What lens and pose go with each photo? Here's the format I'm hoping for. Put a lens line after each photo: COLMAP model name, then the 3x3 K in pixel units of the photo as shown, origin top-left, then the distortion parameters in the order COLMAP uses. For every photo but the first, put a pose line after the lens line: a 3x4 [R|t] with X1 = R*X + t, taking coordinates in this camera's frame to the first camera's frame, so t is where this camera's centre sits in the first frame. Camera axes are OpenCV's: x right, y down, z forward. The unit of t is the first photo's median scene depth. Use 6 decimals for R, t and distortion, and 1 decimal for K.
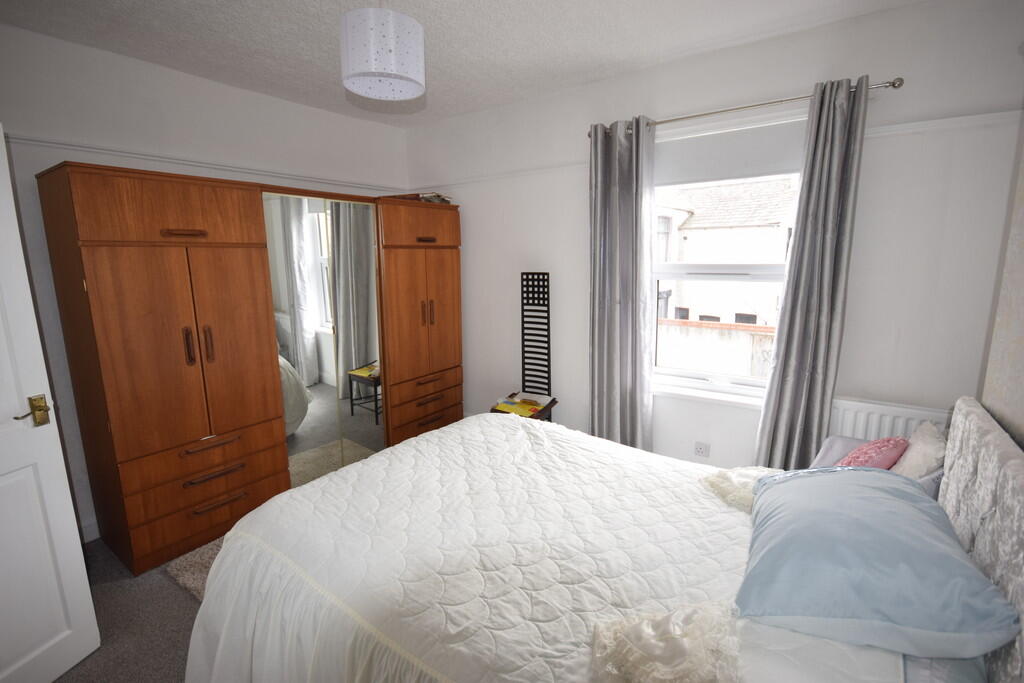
lens RADIAL K [[463.1, 0, 516.8], [0, 463.1, 337.2], [0, 0, 1]] dist [0.002041, -0.000069]
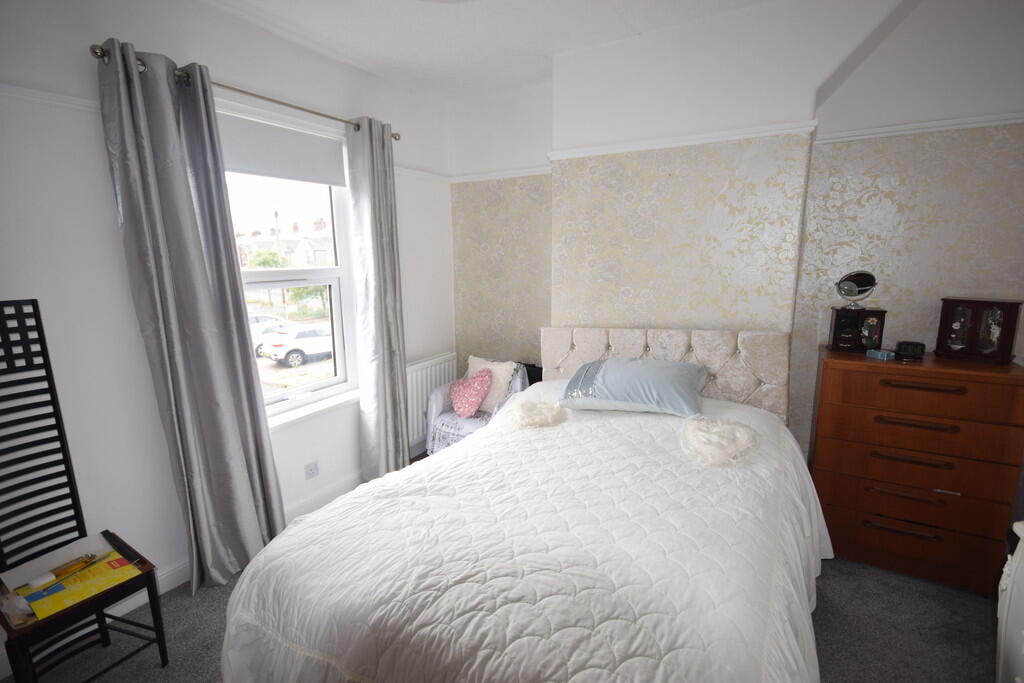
lens RADIAL K [[463.1, 0, 516.0], [0, 463.1, 342.4], [0, 0, 1]] dist [0.002041, -0.000069]
pose [[-0.061910, -0.175710, 0.982493, -0.457862], [0.188111, 0.964686, 0.184379, -0.092324], [-0.980194, 0.196233, -0.026671, 0.537154]]
